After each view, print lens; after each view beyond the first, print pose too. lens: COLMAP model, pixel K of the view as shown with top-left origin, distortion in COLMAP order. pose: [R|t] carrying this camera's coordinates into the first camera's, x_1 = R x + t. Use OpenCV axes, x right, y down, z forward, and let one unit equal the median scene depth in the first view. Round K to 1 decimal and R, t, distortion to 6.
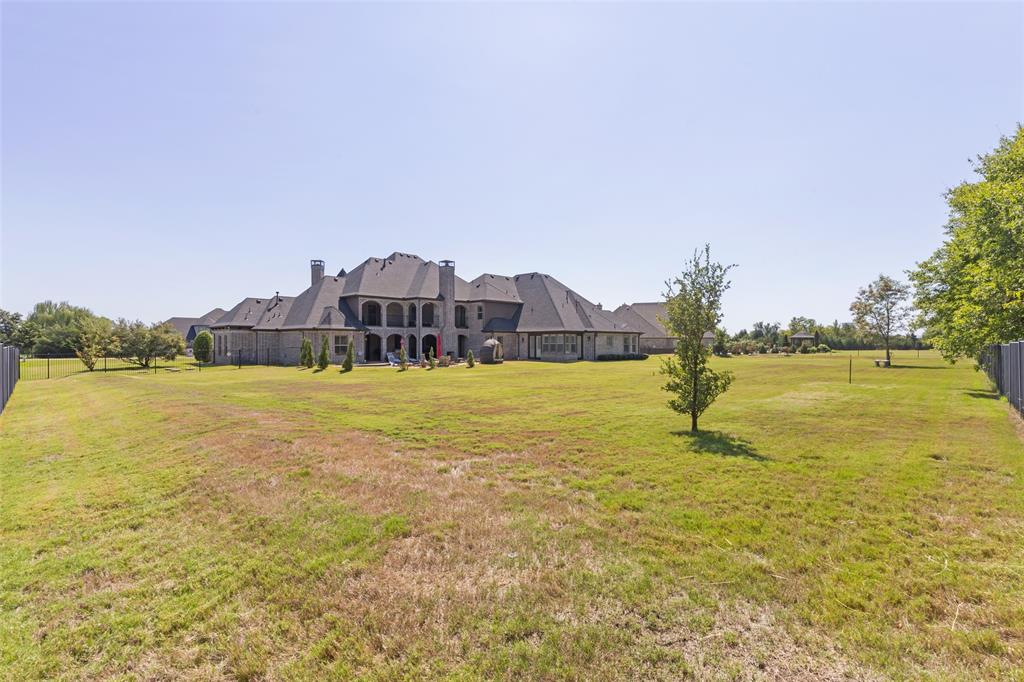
lens RADIAL K [[460.1, 0, 513.3], [0, 460.1, 341.7], [0, 0, 1]] dist [-0.000516, 0.000342]
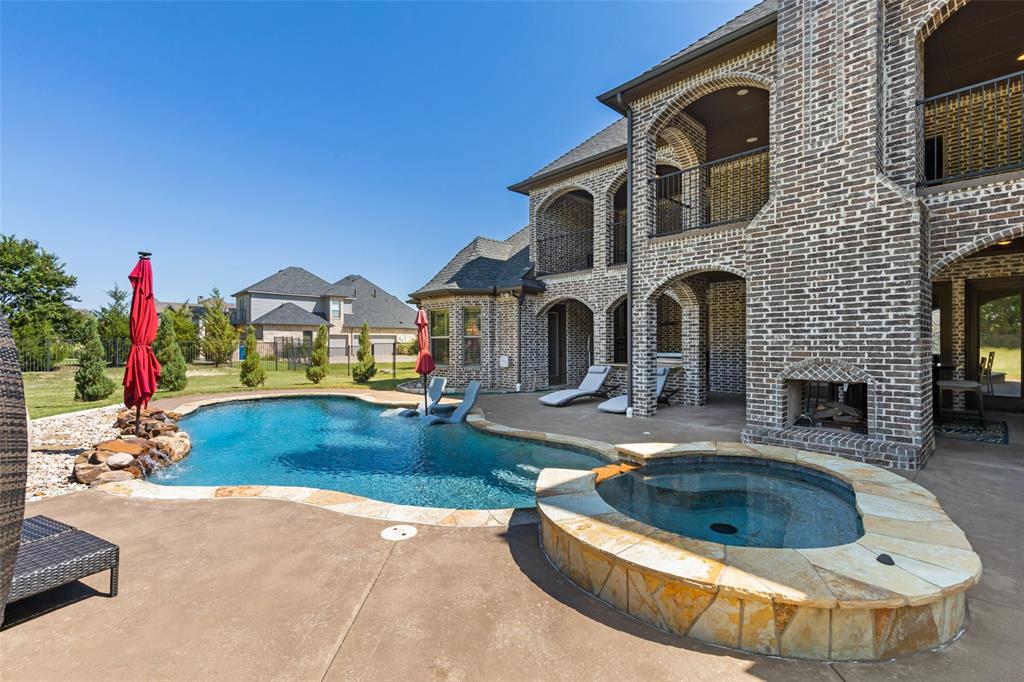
lens RADIAL K [[460.1, 0, 512.4], [0, 460.1, 342.3], [0, 0, 1]] dist [-0.000516, 0.000342]
pose [[-0.075634, -0.000754, -0.997135, -0.001475], [-0.004463, 0.999990, -0.000418, 0.010933], [0.997126, 0.004418, -0.075636, 0.960712]]
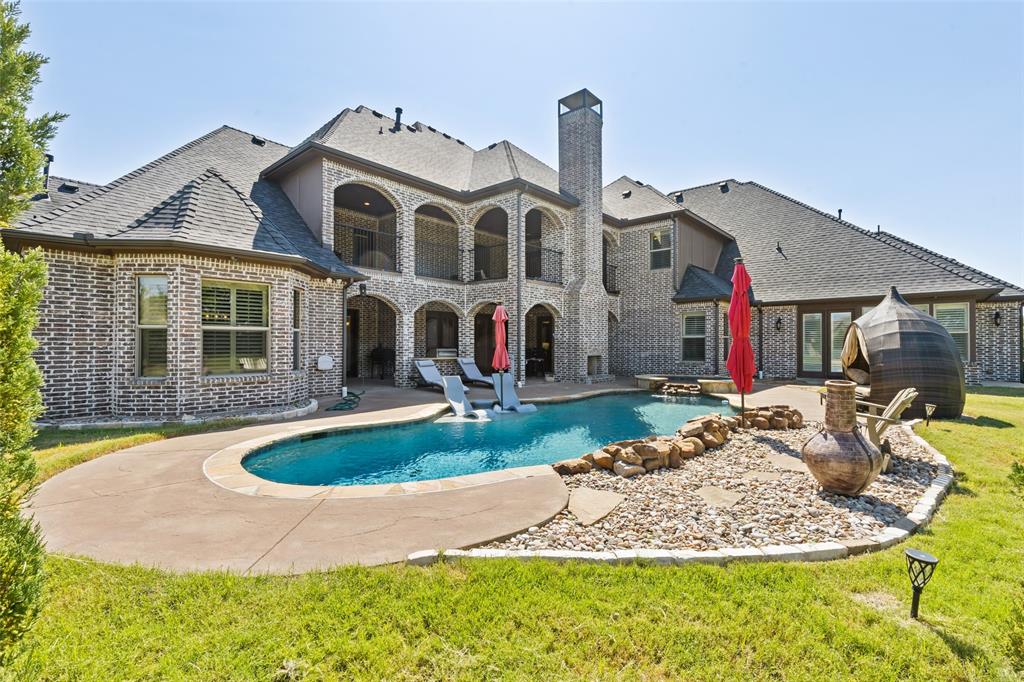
lens RADIAL K [[460.1, 0, 511.3], [0, 460.1, 341.7], [0, 0, 1]] dist [-0.000516, 0.000342]
pose [[0.999436, 0.000736, 0.033581, -0.218554], [-0.000343, 0.999931, -0.011713, 0.015314], [-0.033587, 0.011695, 0.999367, 0.681507]]
